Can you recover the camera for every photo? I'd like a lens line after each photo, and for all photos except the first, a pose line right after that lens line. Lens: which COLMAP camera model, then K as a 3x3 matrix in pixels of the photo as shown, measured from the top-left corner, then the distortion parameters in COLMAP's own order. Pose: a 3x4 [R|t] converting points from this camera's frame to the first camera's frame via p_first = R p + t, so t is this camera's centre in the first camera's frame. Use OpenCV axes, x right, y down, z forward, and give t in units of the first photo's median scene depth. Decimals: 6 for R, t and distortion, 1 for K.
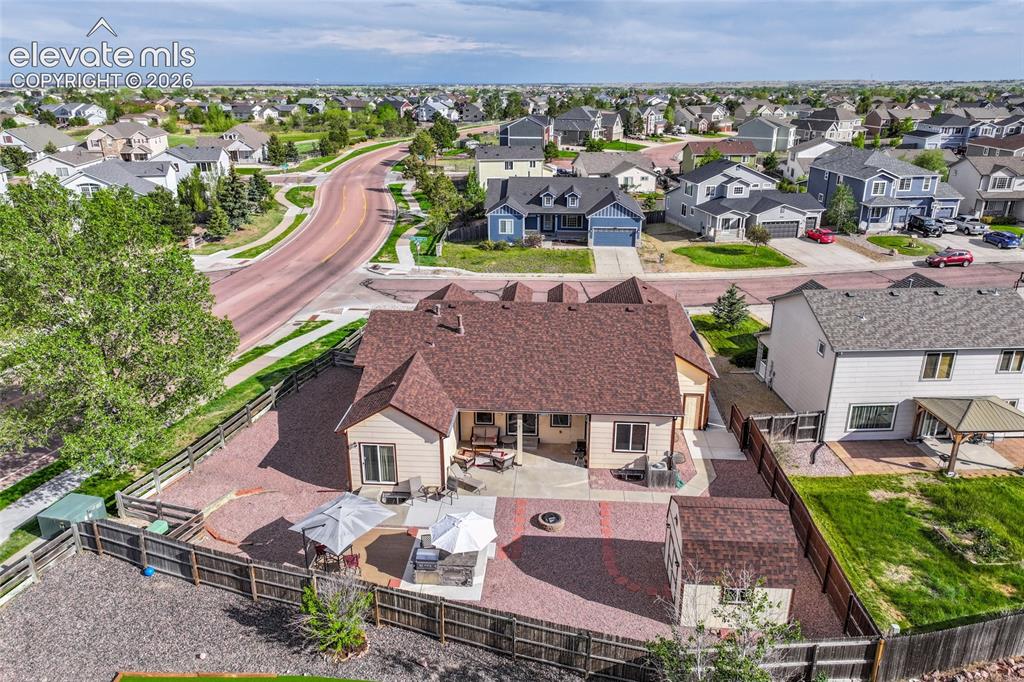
lens RADIAL K [[717.3, 0, 516.2], [0, 717.3, 340.4], [0, 0, 1]] dist [0.007565, 0.001936]
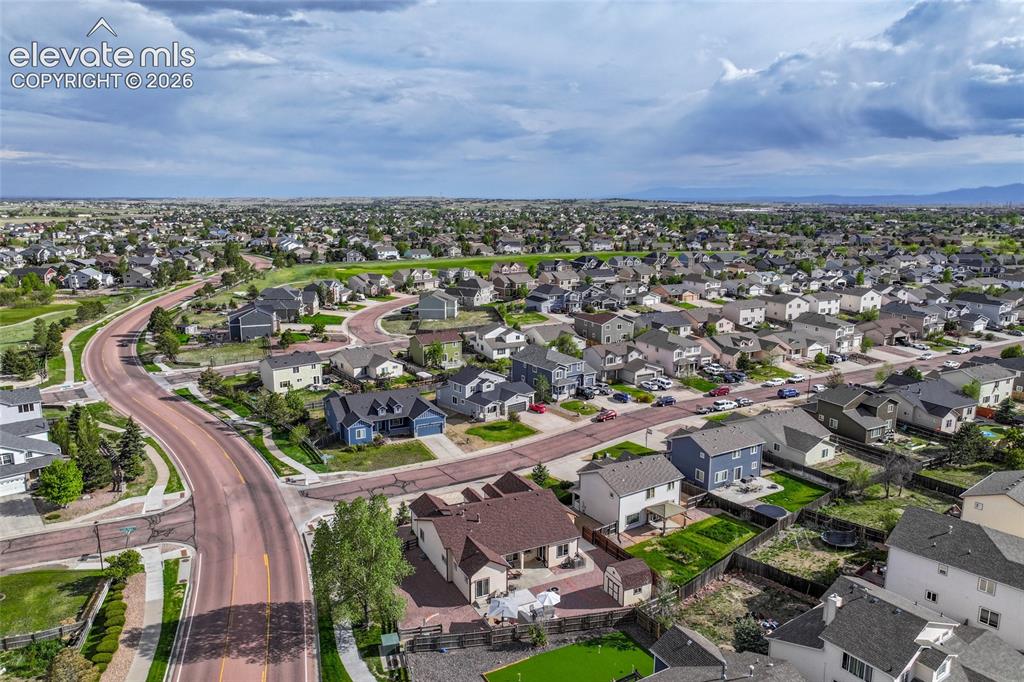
lens RADIAL K [[717.3, 0, 516.2], [0, 717.3, 340.4], [0, 0, 1]] dist [0.007565, 0.001936]
pose [[0.858417, -0.099318, 0.503245, -0.519373], [0.172246, 0.979922, -0.100417, -0.158663], [-0.483168, 0.172882, 0.858289, -0.523057]]
